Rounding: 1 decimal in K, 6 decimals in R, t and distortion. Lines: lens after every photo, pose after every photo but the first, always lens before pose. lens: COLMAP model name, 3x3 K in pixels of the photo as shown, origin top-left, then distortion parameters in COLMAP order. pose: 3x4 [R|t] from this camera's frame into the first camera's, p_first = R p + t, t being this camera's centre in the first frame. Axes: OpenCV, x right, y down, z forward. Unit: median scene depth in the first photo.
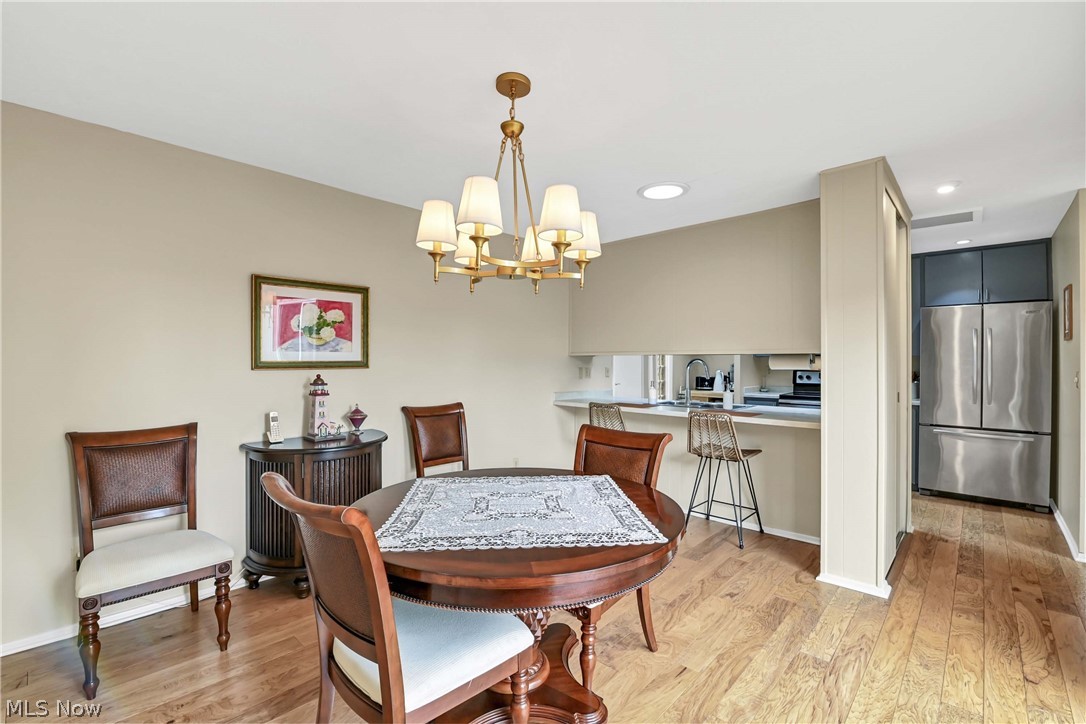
lens RADIAL K [[481.9, 0, 539.9], [0, 481.9, 361.7], [0, 0, 1]] dist [-0.014070, -0.004490]
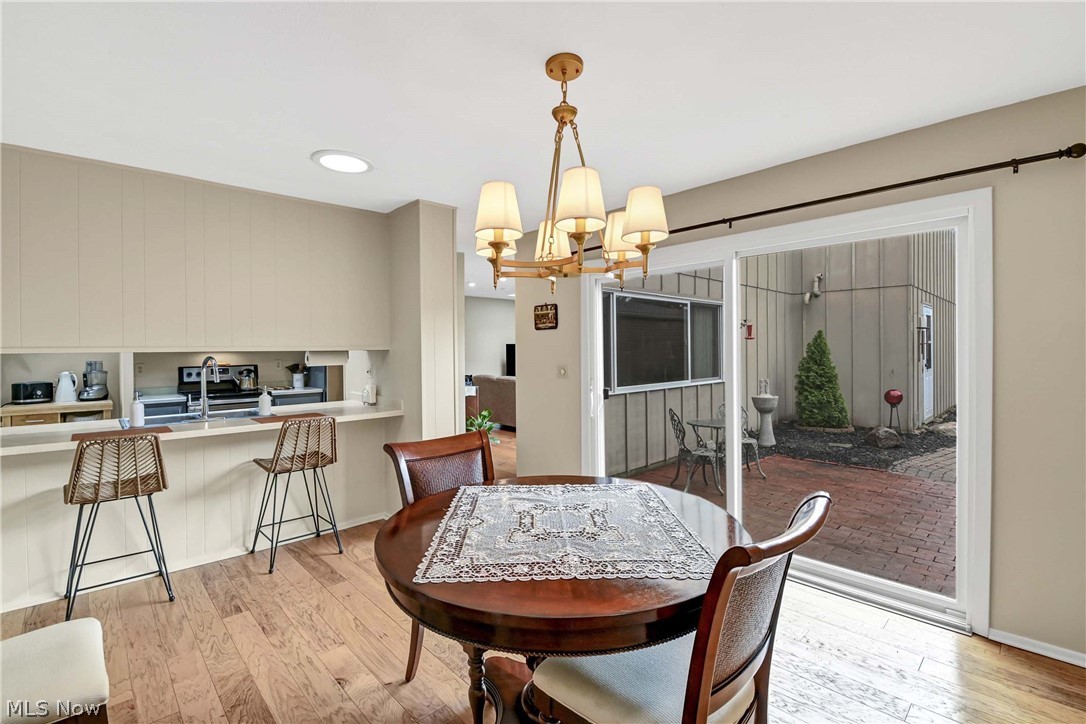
lens RADIAL K [[481.9, 0, 545.8], [0, 481.9, 359.0], [0, 0, 1]] dist [-0.014070, -0.004490]
pose [[0.057603, -0.029084, 0.997916, -0.585359], [0.011871, 0.999525, 0.028445, -0.028244], [-0.998269, 0.010208, 0.057921, 0.579900]]
